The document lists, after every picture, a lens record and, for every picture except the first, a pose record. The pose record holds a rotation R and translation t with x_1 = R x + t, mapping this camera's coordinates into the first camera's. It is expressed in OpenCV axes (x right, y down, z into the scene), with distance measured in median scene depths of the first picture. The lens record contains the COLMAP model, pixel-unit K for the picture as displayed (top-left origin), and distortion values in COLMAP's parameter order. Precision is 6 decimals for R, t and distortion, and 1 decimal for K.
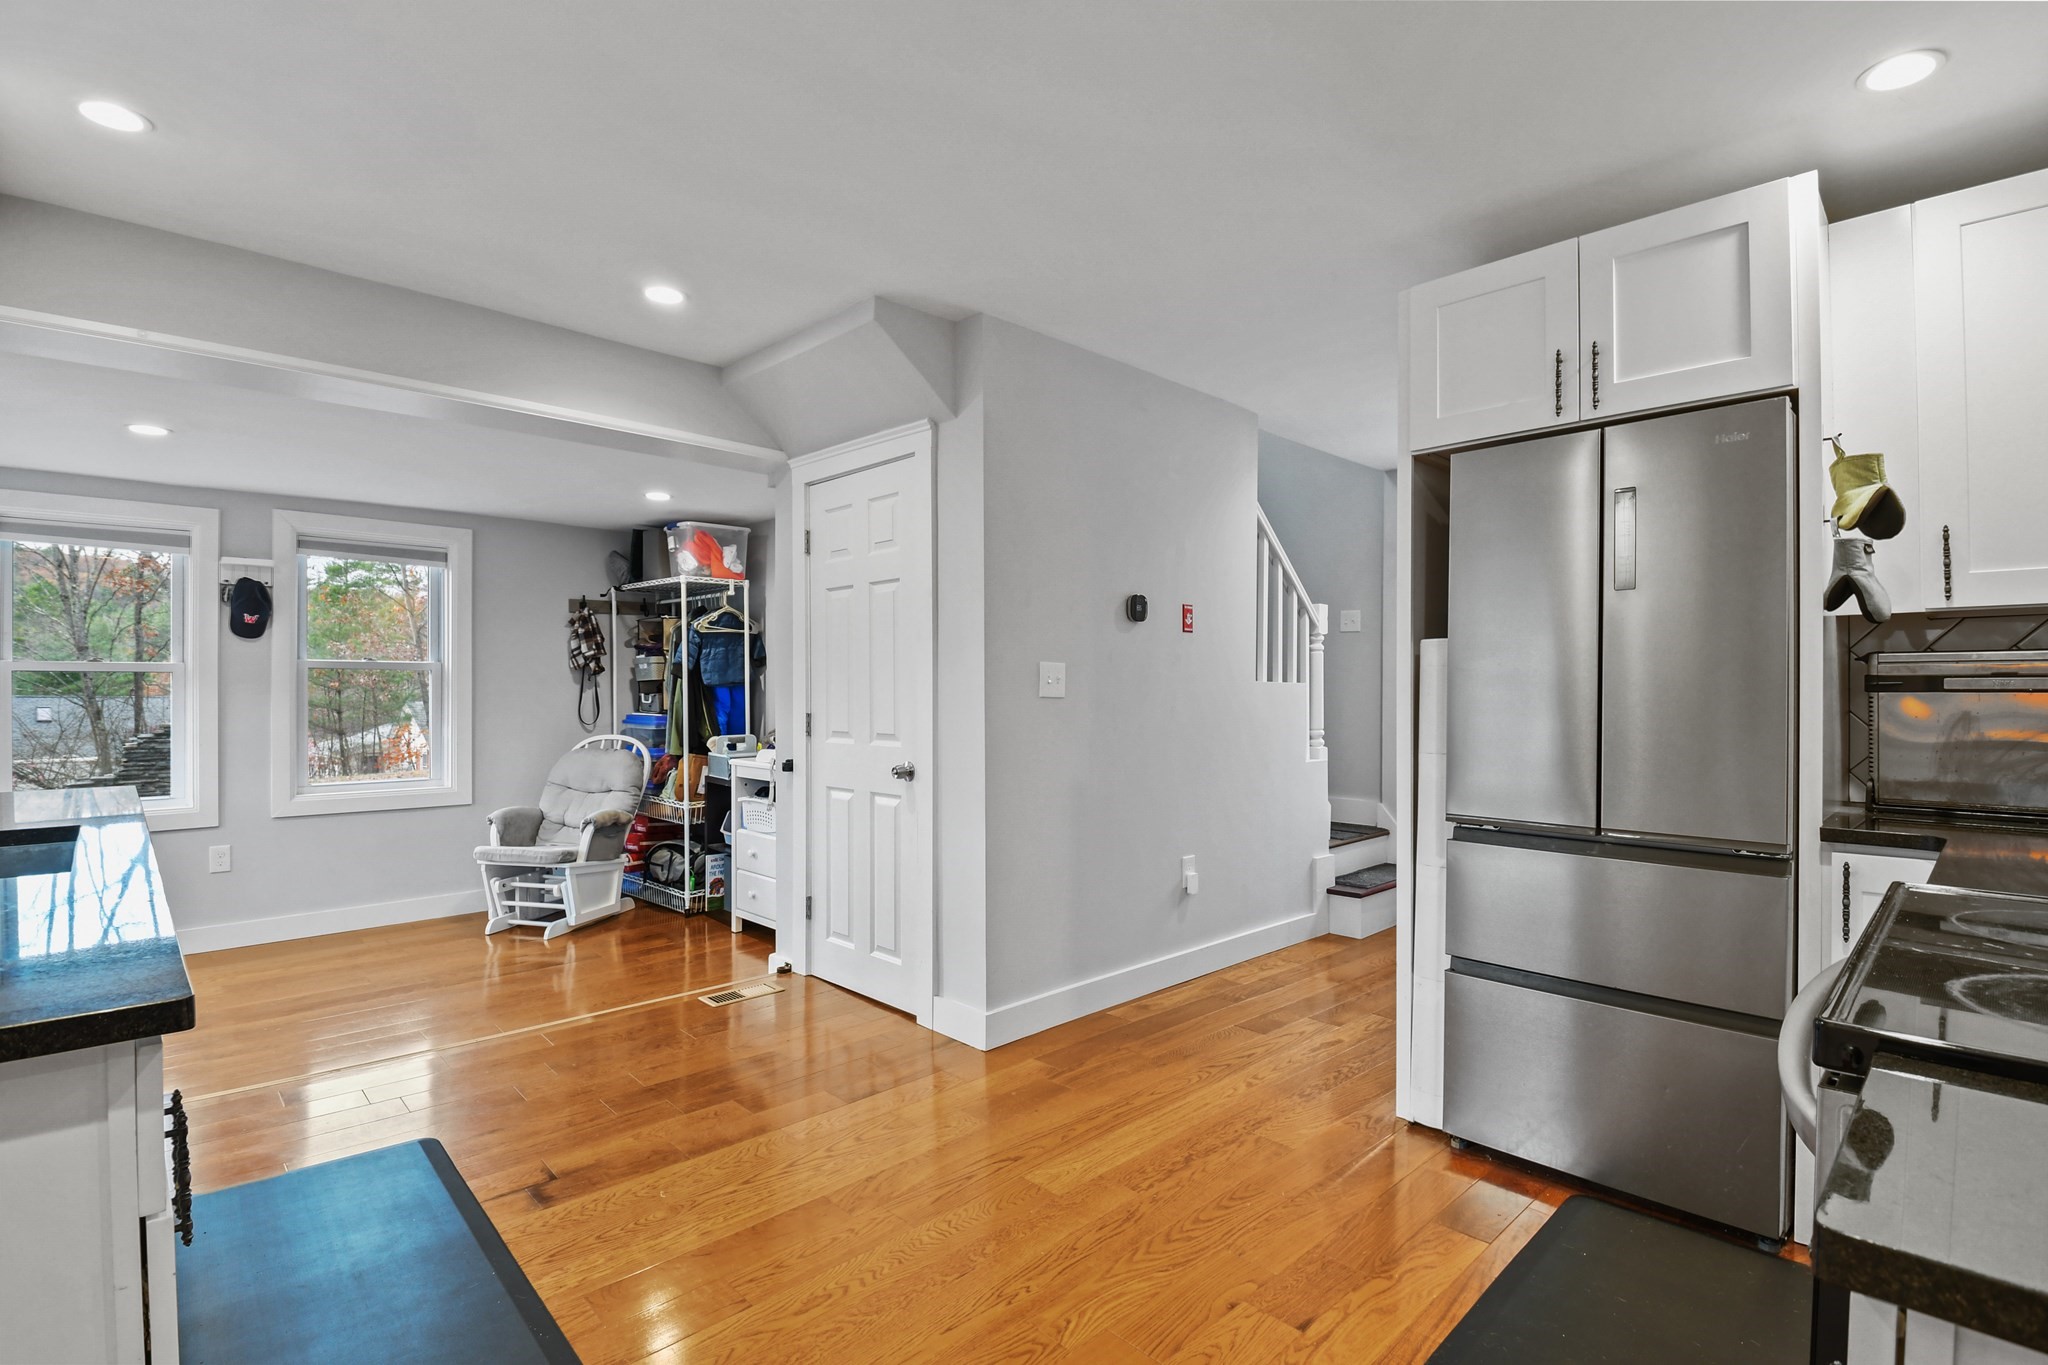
lens RADIAL K [[953.8, 0, 1021.5], [0, 953.8, 688.4], [0, 0, 1]] dist [-0.037108, -0.002948]
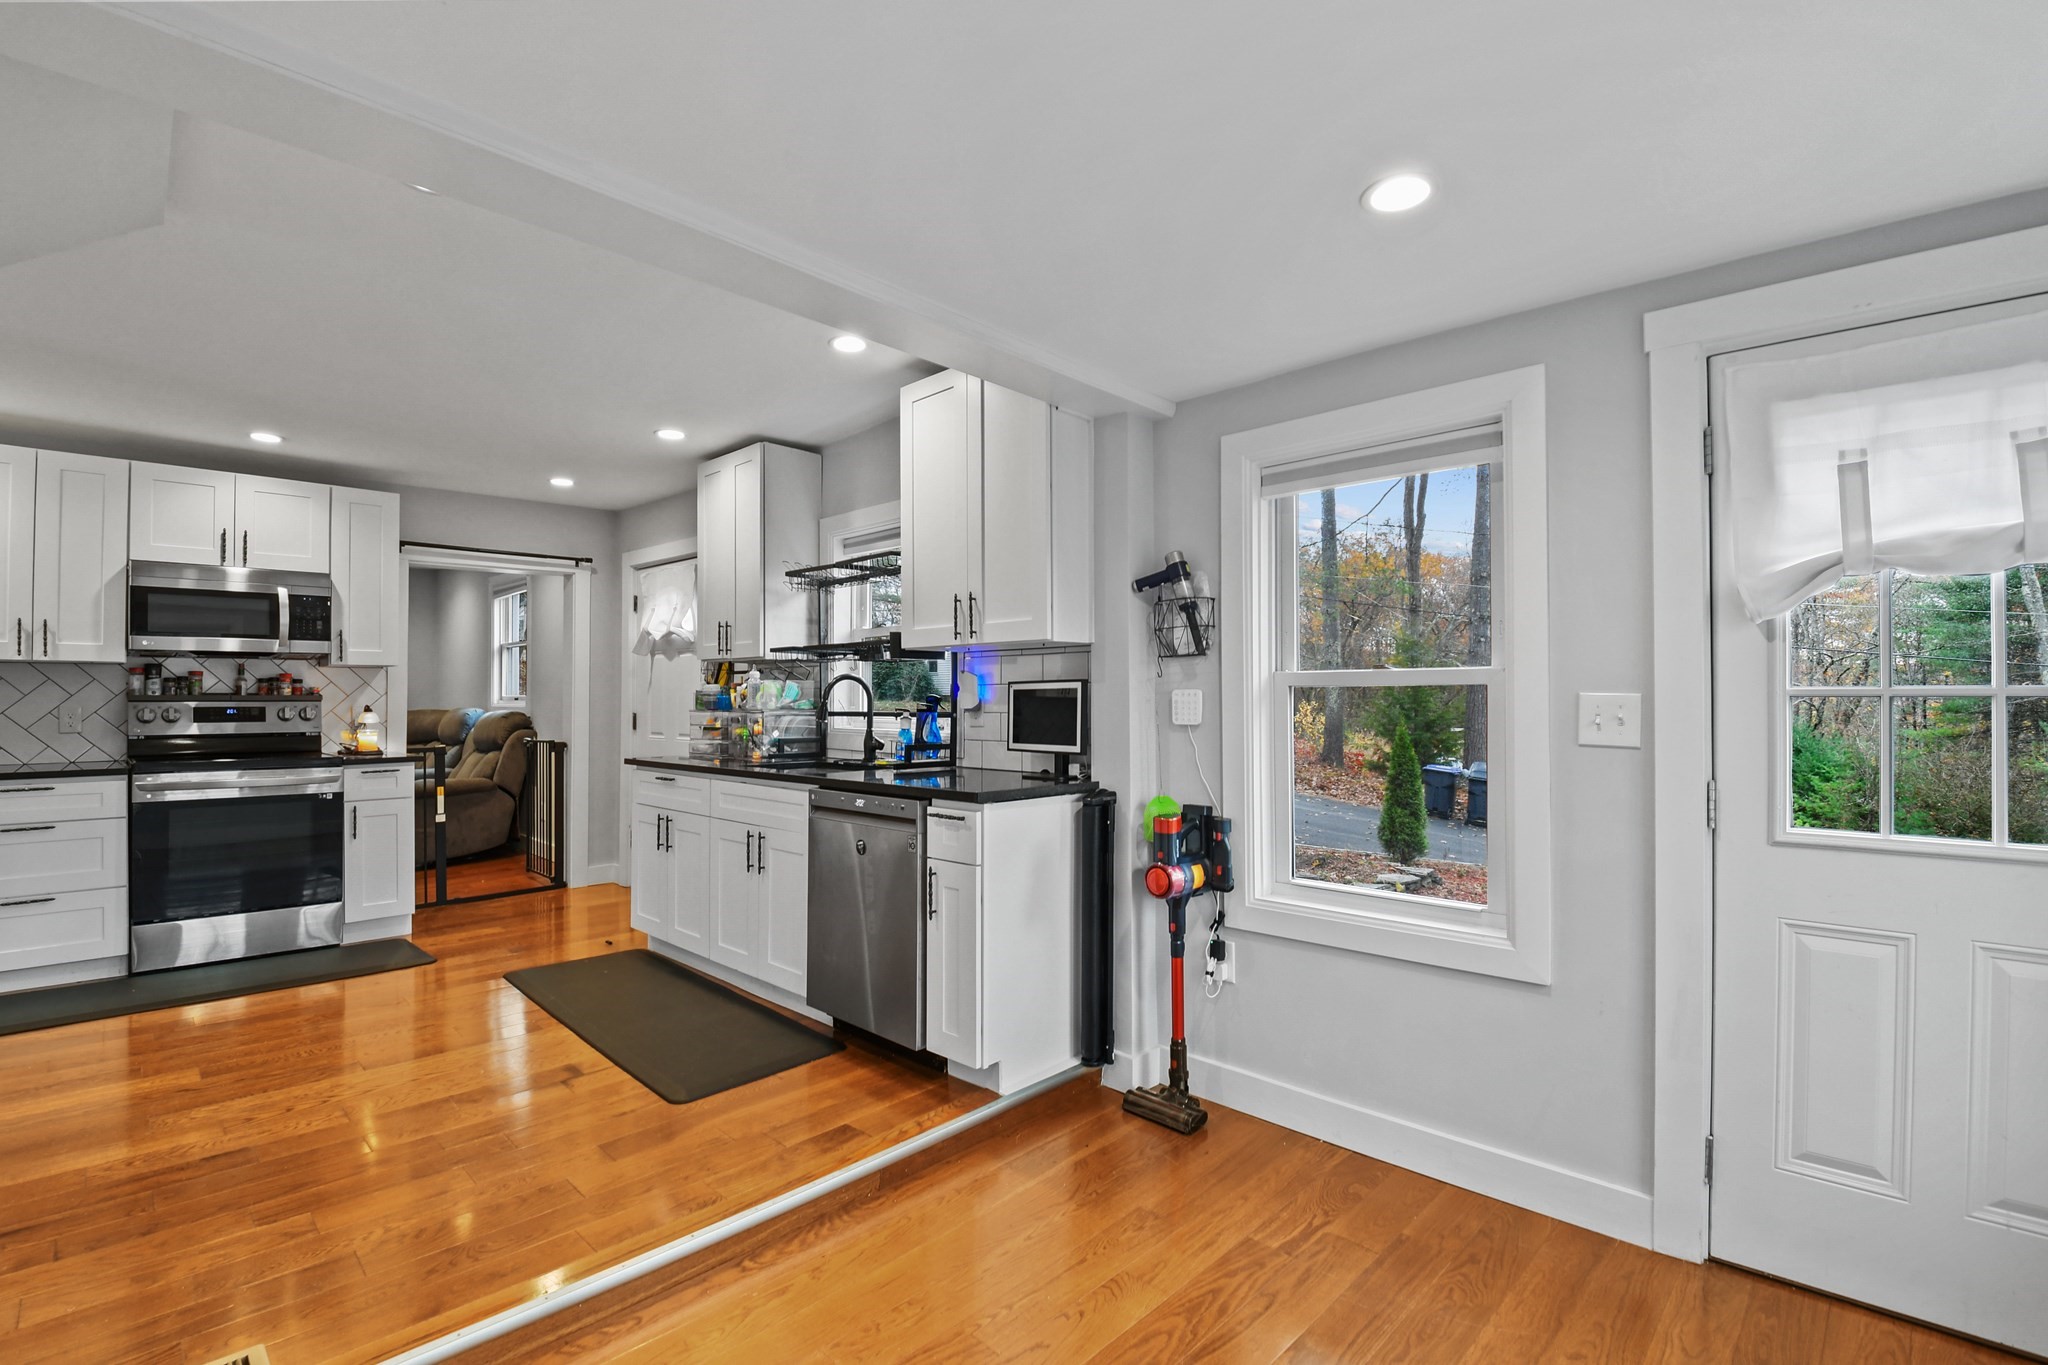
lens RADIAL K [[910.7, 0, 1017.3], [0, 910.7, 676.0], [0, 0, 1]] dist [-0.011557, -0.009188]
pose [[-0.999666, 0.005109, -0.025327, -0.504369], [0.005506, 0.999863, -0.015614, -0.003859], [0.025244, -0.015749, -0.999557, 1.043208]]
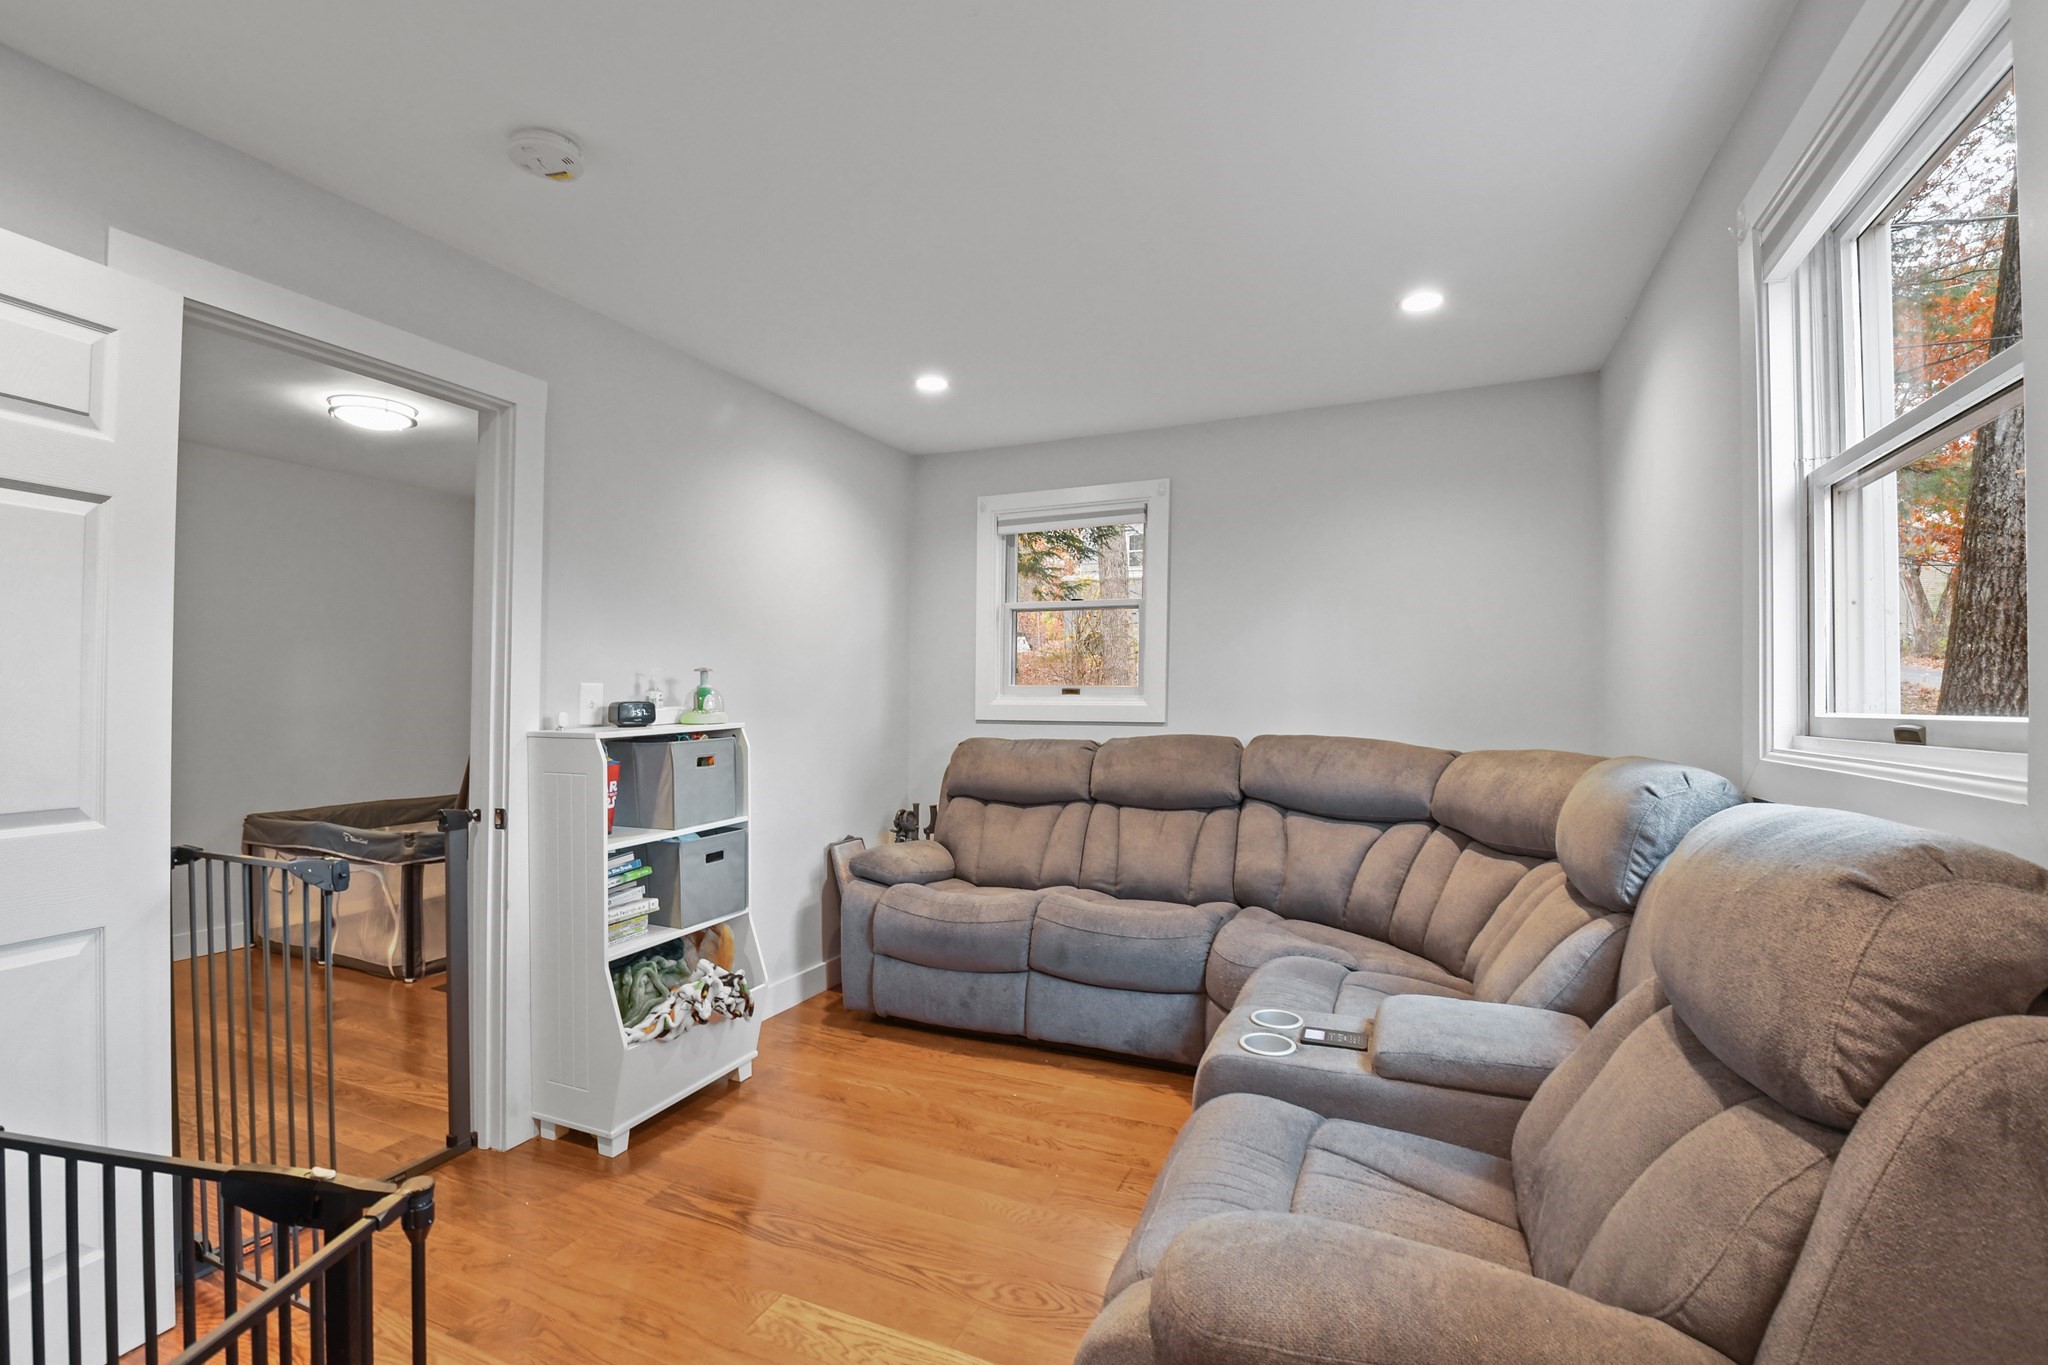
lens RADIAL K [[910.7, 0, 972.5], [0, 910.7, 695.3], [0, 0, 1]] dist [-0.011557, -0.009188]
pose [[-0.337405, 0.005095, 0.941346, 0.140911], [-0.002644, 0.999976, -0.006360, -0.004083], [-0.941356, -0.004635, -0.337383, -0.141166]]
